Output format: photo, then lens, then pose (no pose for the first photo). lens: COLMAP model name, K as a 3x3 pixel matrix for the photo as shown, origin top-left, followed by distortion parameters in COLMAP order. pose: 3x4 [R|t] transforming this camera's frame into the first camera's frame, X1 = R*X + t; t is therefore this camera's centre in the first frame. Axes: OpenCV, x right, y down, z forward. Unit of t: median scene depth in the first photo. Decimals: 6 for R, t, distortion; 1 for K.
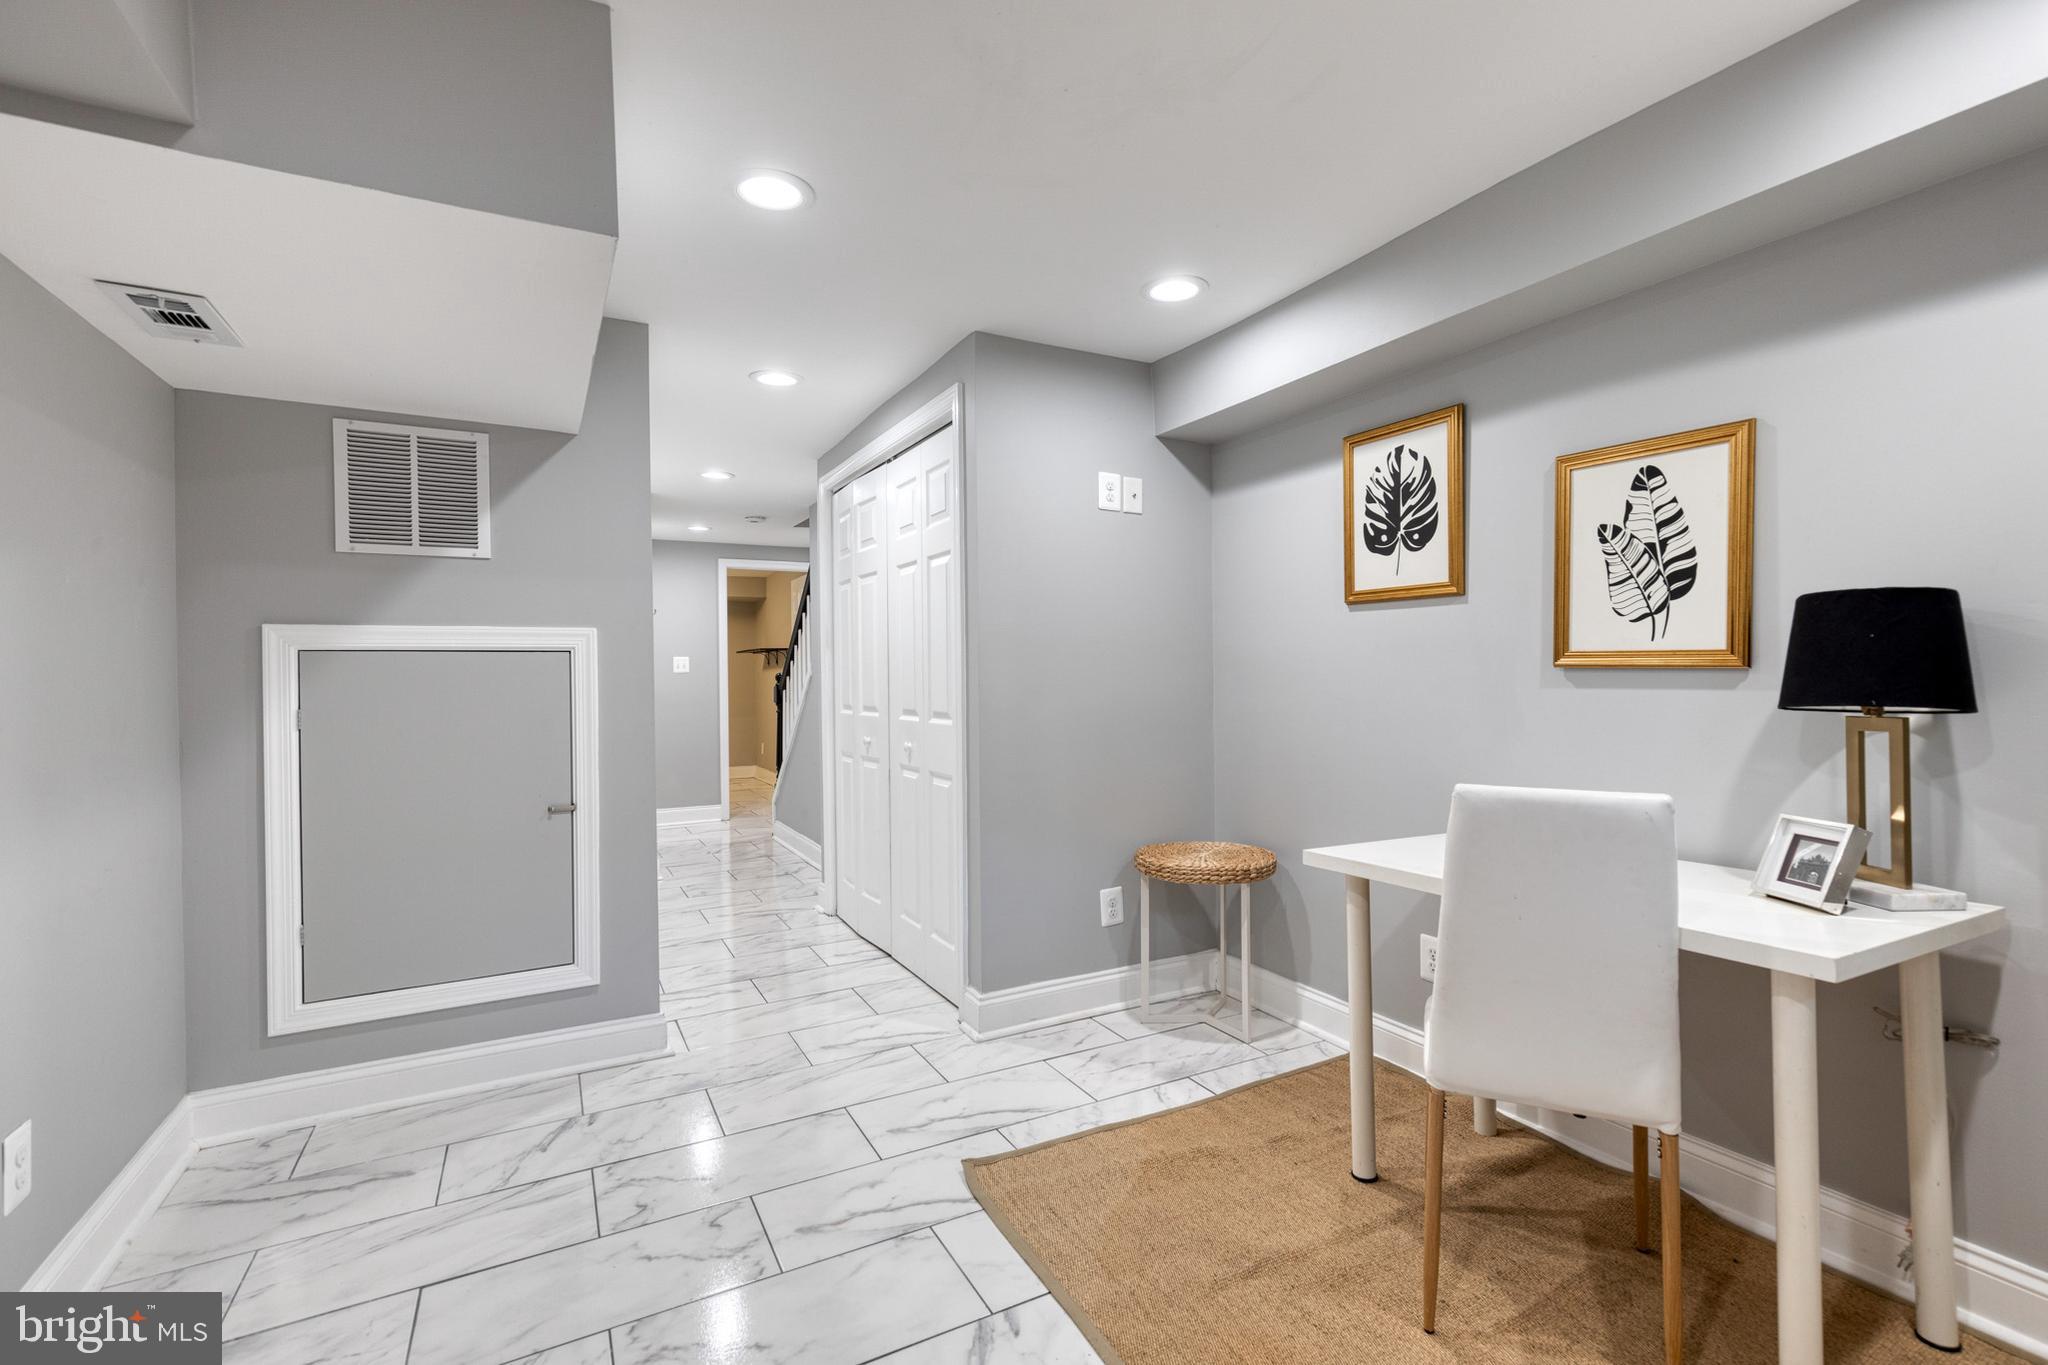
lens RADIAL K [[937.5, 0, 1041.1], [0, 937.5, 671.8], [0, 0, 1]] dist [0.009533, -0.000779]
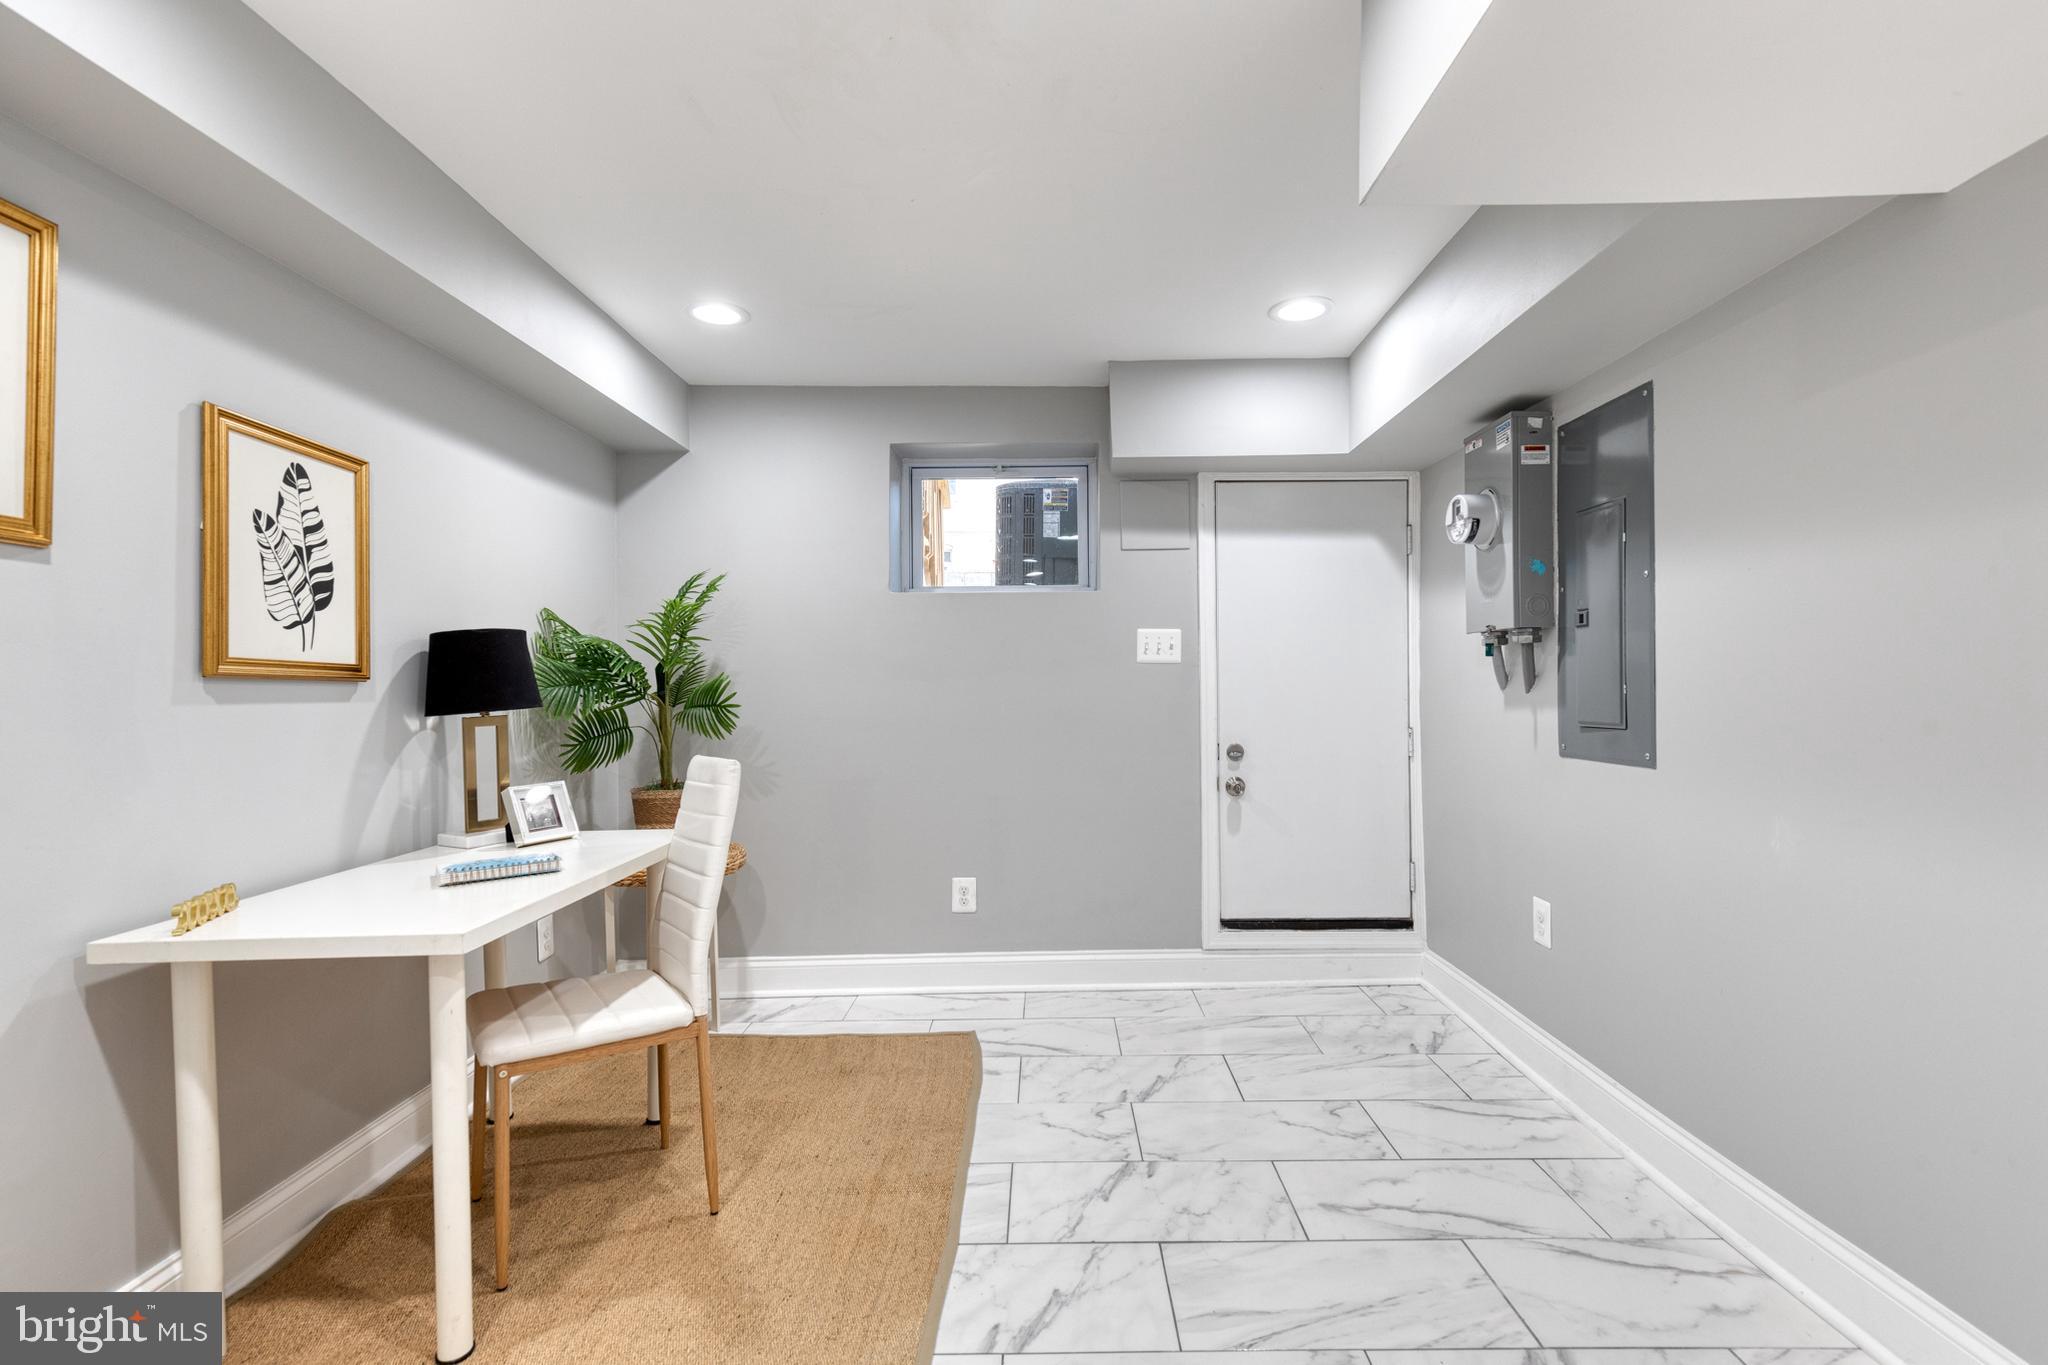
lens RADIAL K [[937.5, 0, 1041.7], [0, 937.5, 690.8], [0, 0, 1]] dist [0.009533, -0.000779]
pose [[-0.874103, 0.019589, 0.485345, -0.449464], [0.019995, 0.999791, -0.004341, 0.025230], [-0.485328, 0.005909, -0.874312, 1.463103]]
